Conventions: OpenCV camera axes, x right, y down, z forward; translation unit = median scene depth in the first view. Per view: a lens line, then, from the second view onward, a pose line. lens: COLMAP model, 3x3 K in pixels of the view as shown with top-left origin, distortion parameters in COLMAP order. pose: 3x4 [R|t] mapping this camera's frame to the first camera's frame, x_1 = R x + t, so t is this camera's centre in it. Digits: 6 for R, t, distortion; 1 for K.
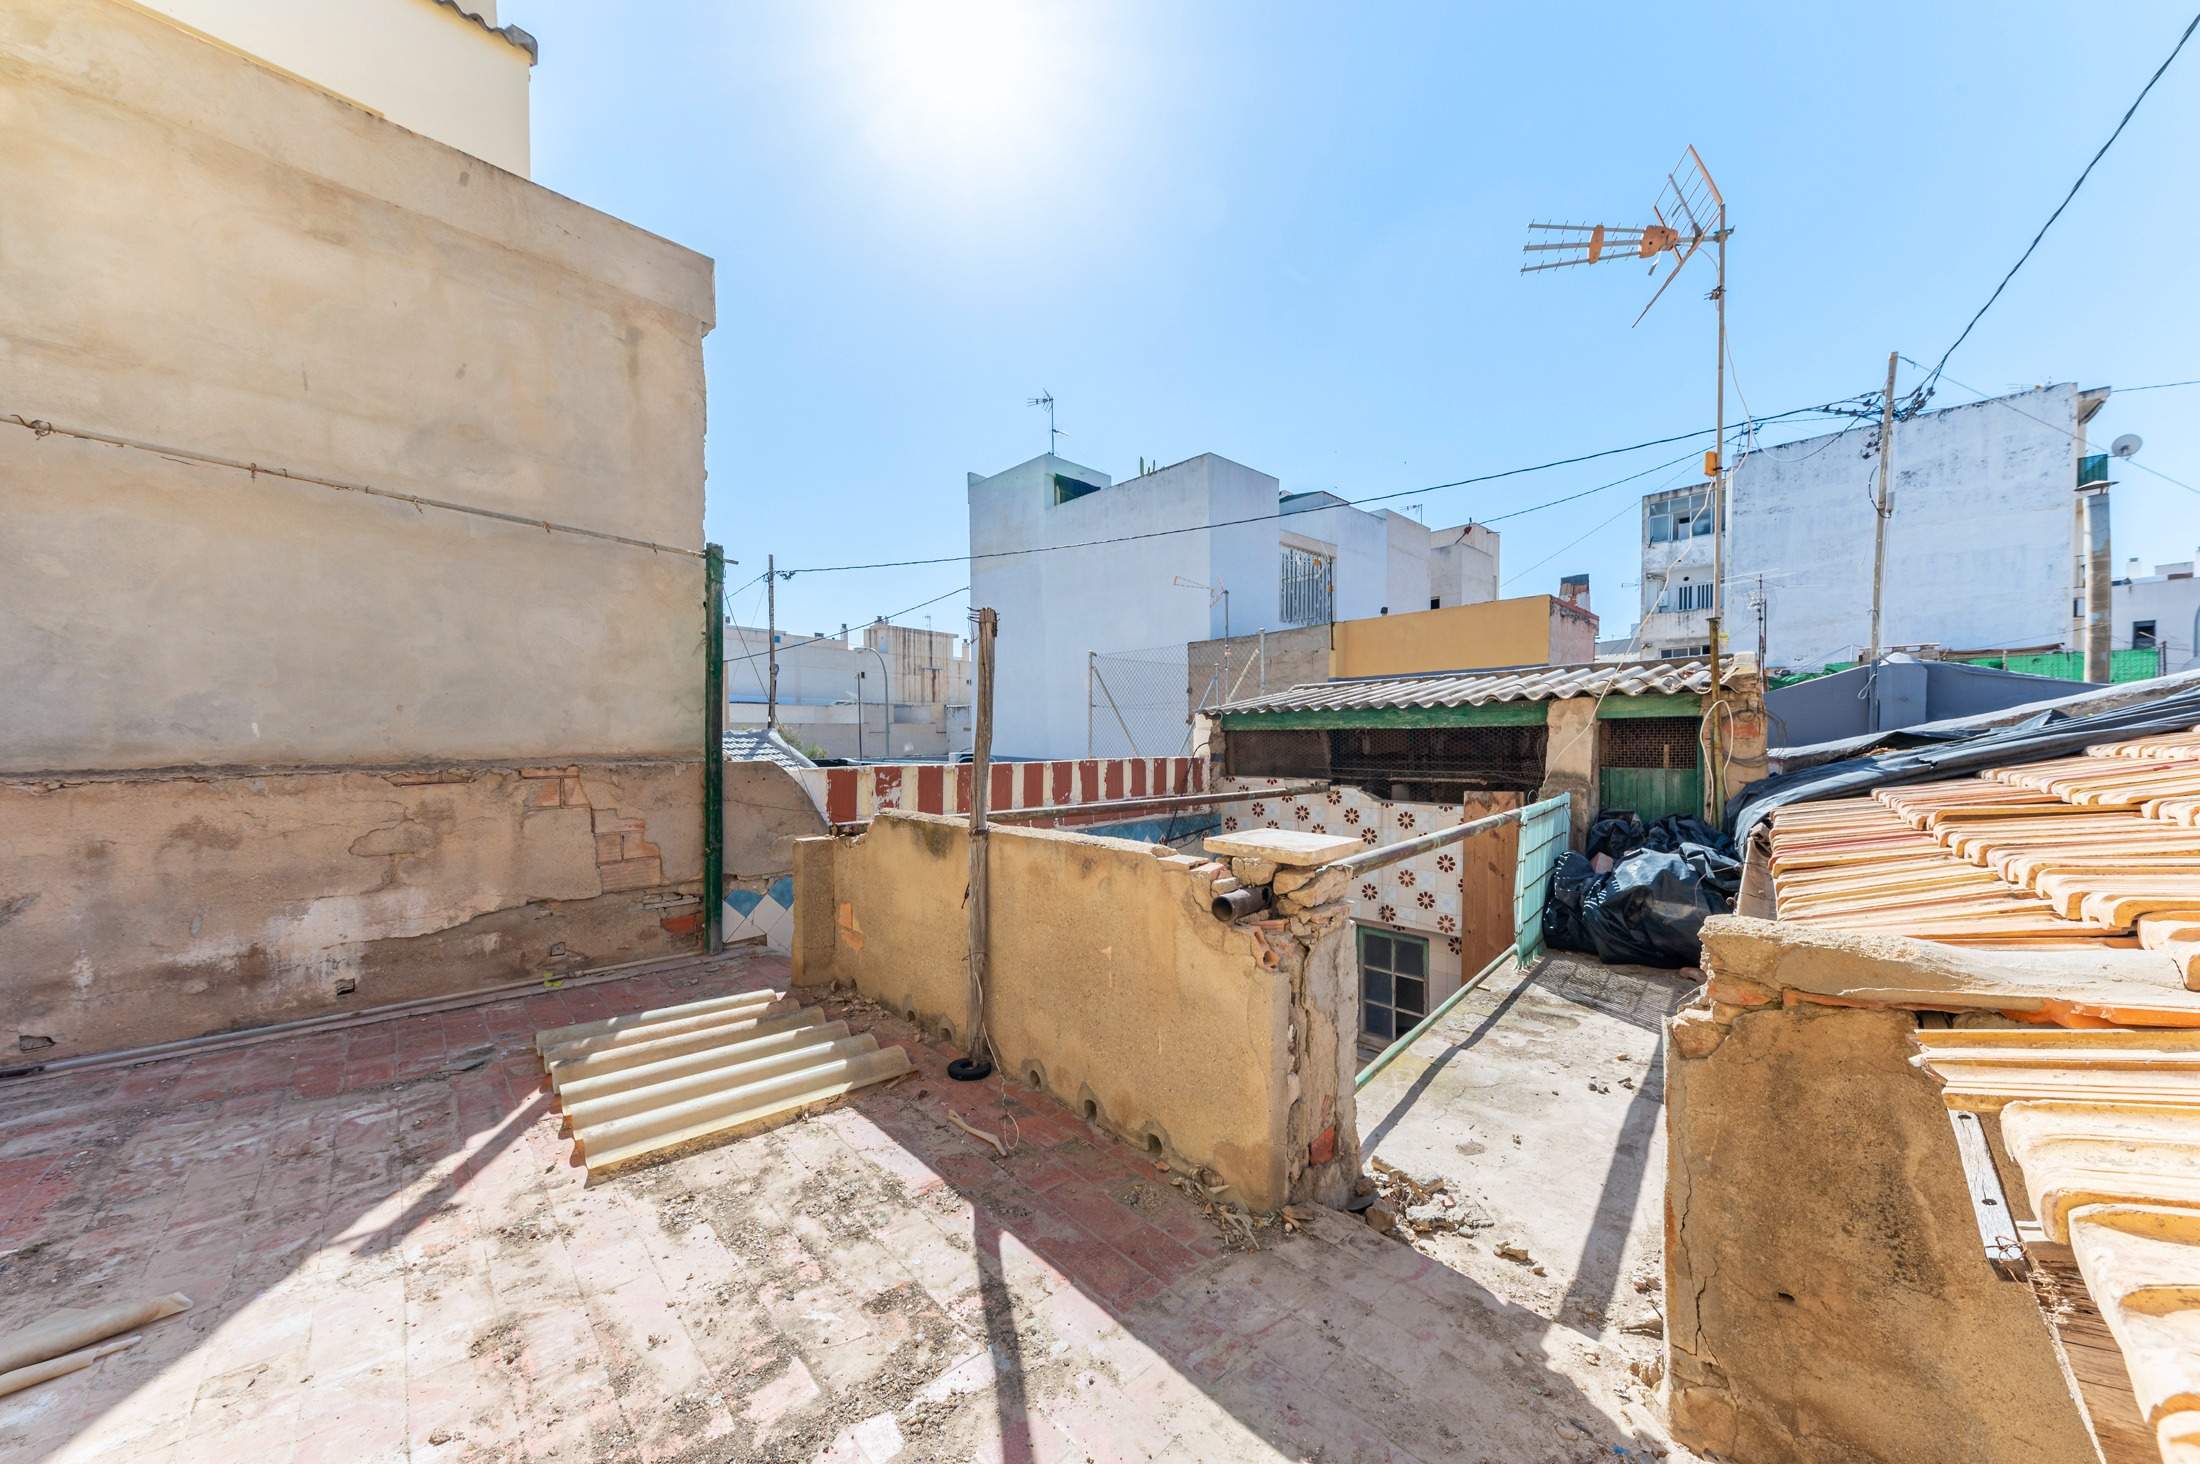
lens RADIAL K [[748.0, 0, 1102.1], [0, 748.0, 746.9], [0, 0, 1]] dist [0.017145, -0.007521]
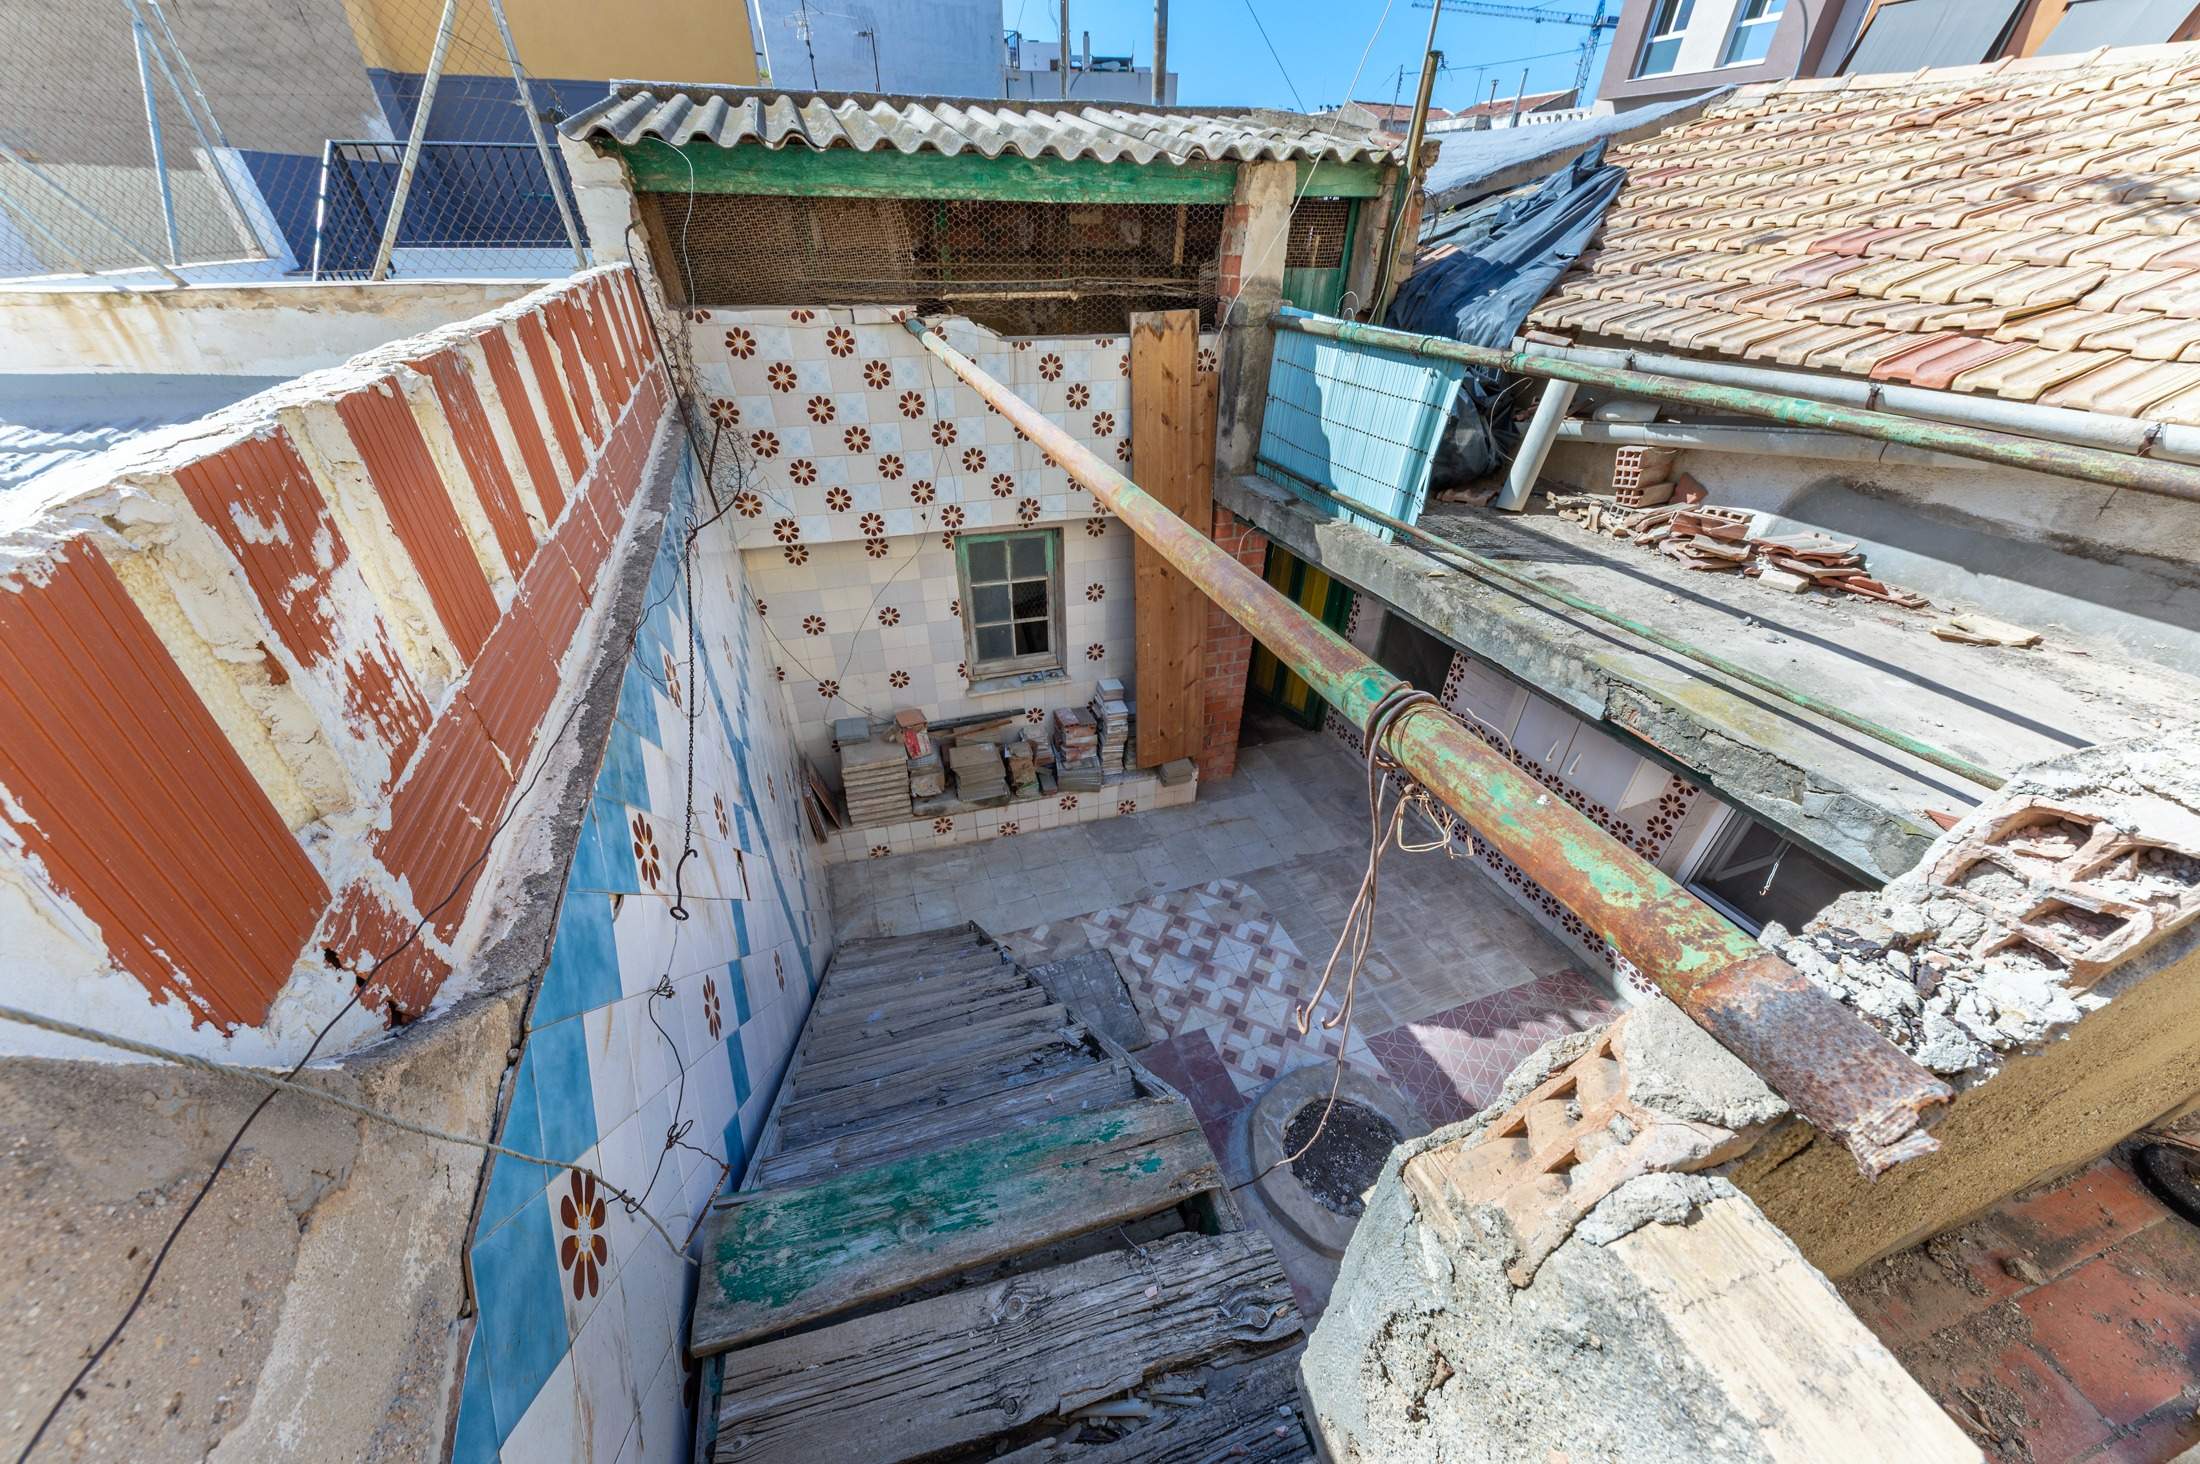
lens RADIAL K [[748.0, 0, 1102.1], [0, 748.0, 746.9], [0, 0, 1]] dist [0.017145, -0.007521]
pose [[0.447628, -0.502390, 0.739753, -0.273032], [-0.004932, 0.825861, 0.563853, -0.004328], [-0.894206, -0.256044, 0.367200, 0.635628]]
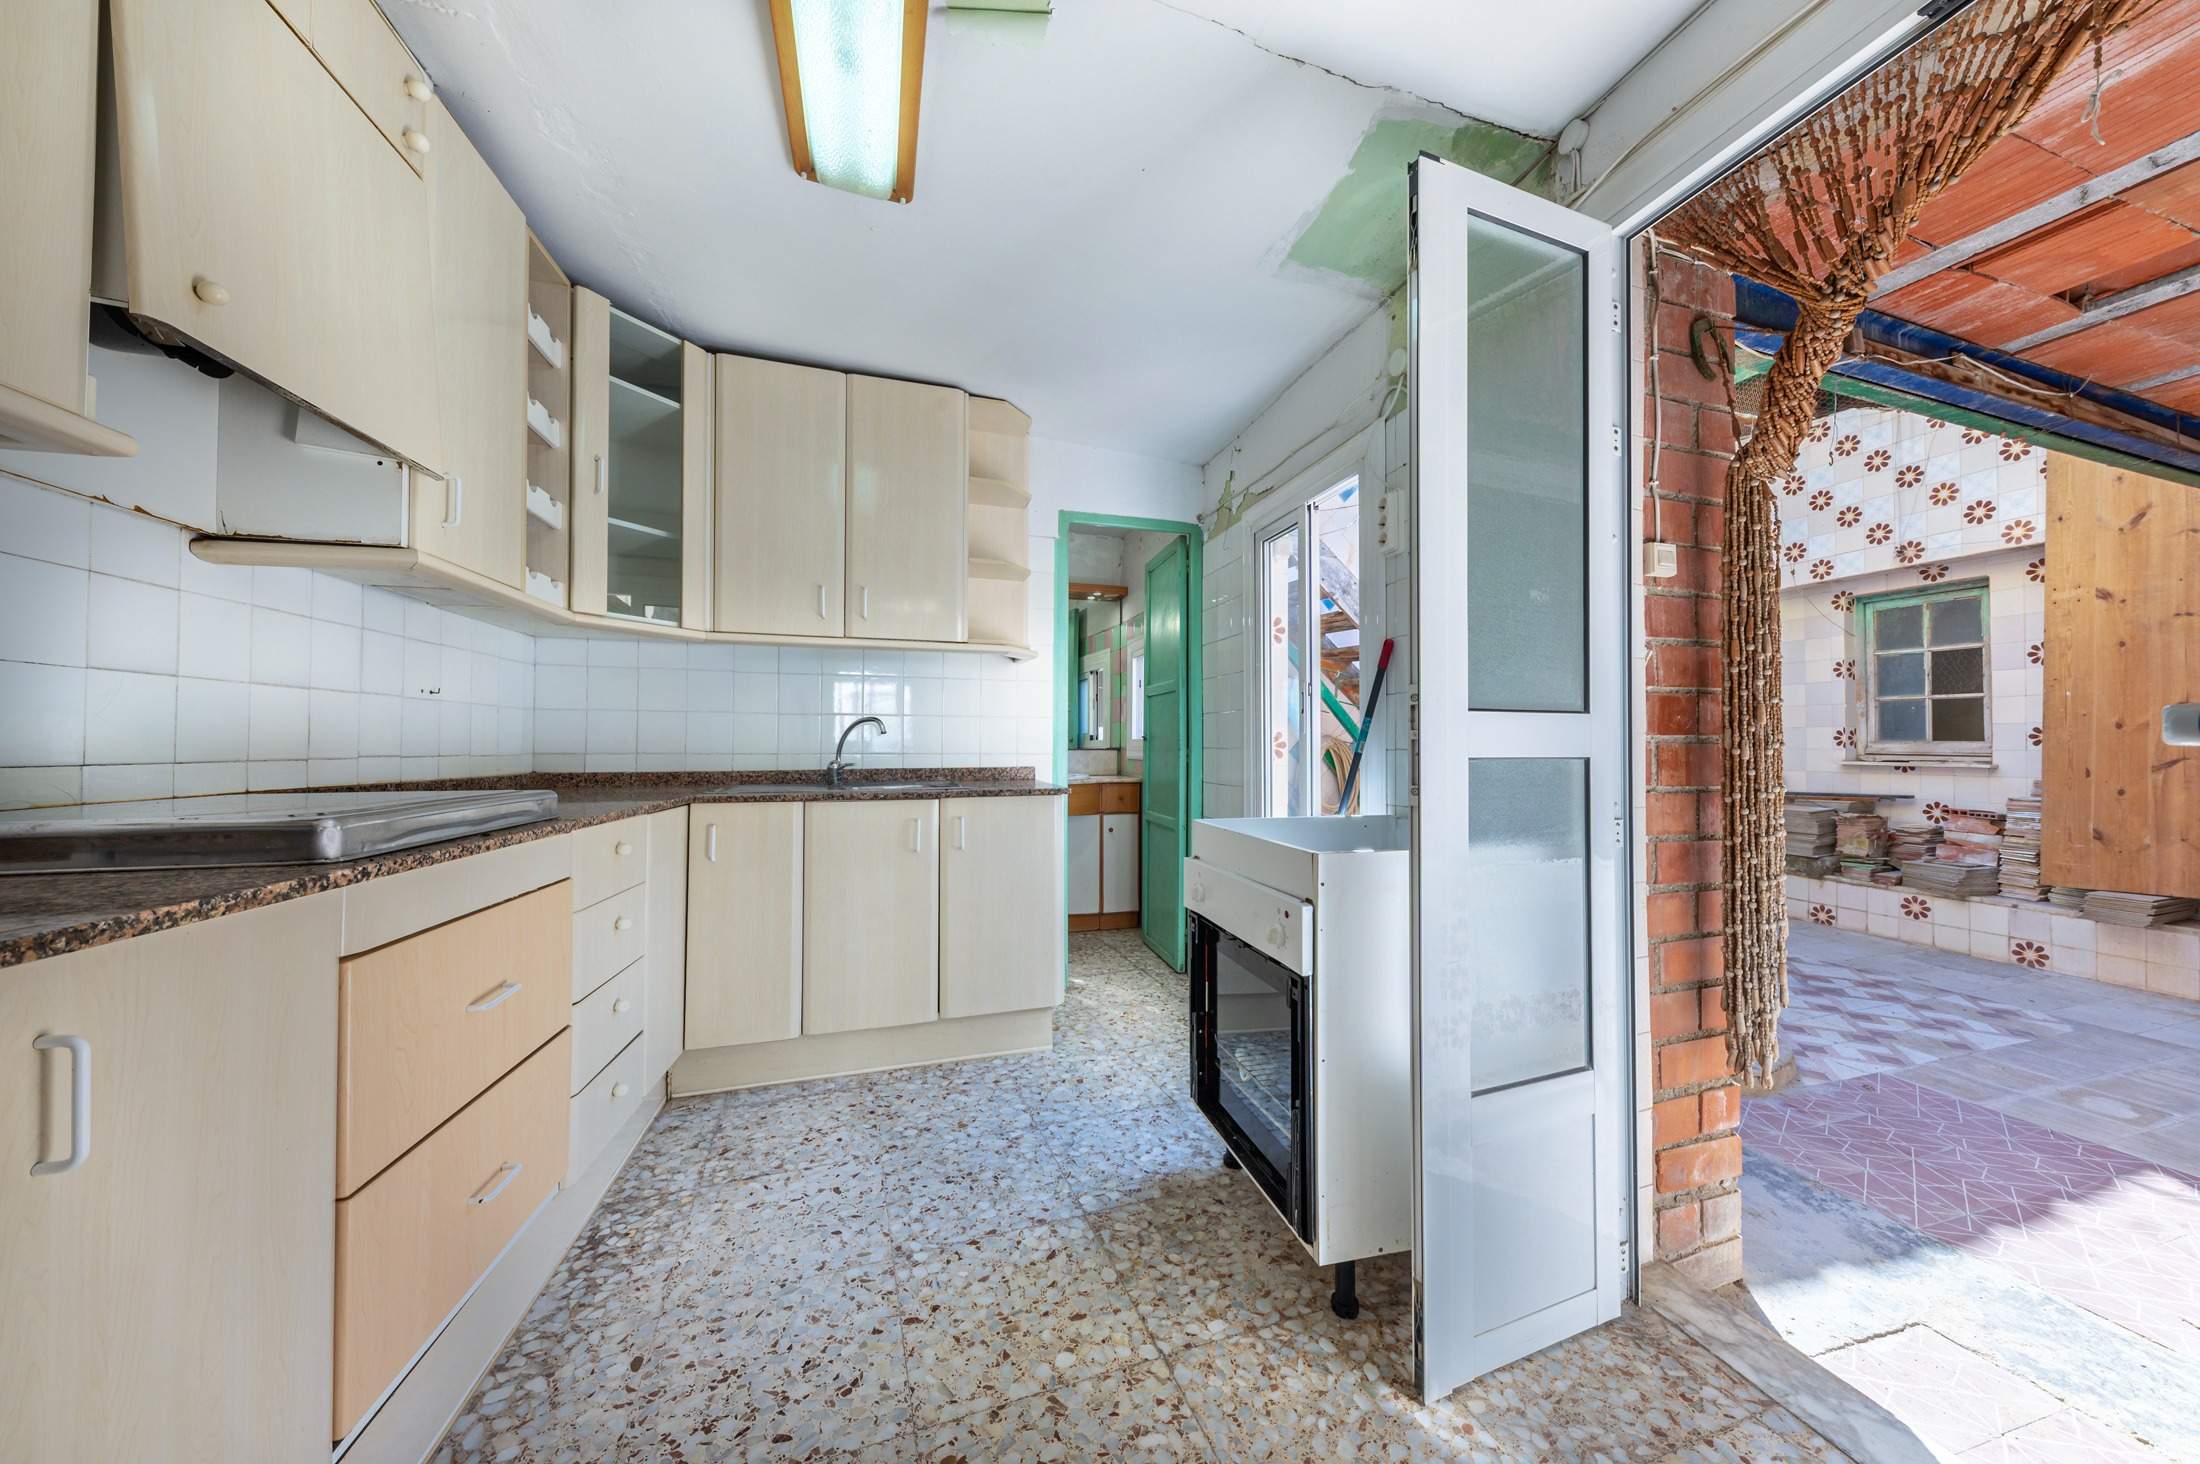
lens RADIAL K [[761.9, 0, 1100.0], [0, 761.9, 732.0], [0, 0, 1]] dist [0.000305, 0.000034]
pose [[0.870582, -0.002945, -0.492015, 0.052651], [-0.009286, 0.999706, -0.022415, 0.450726], [0.491936, 0.024083, 0.870298, -0.059799]]
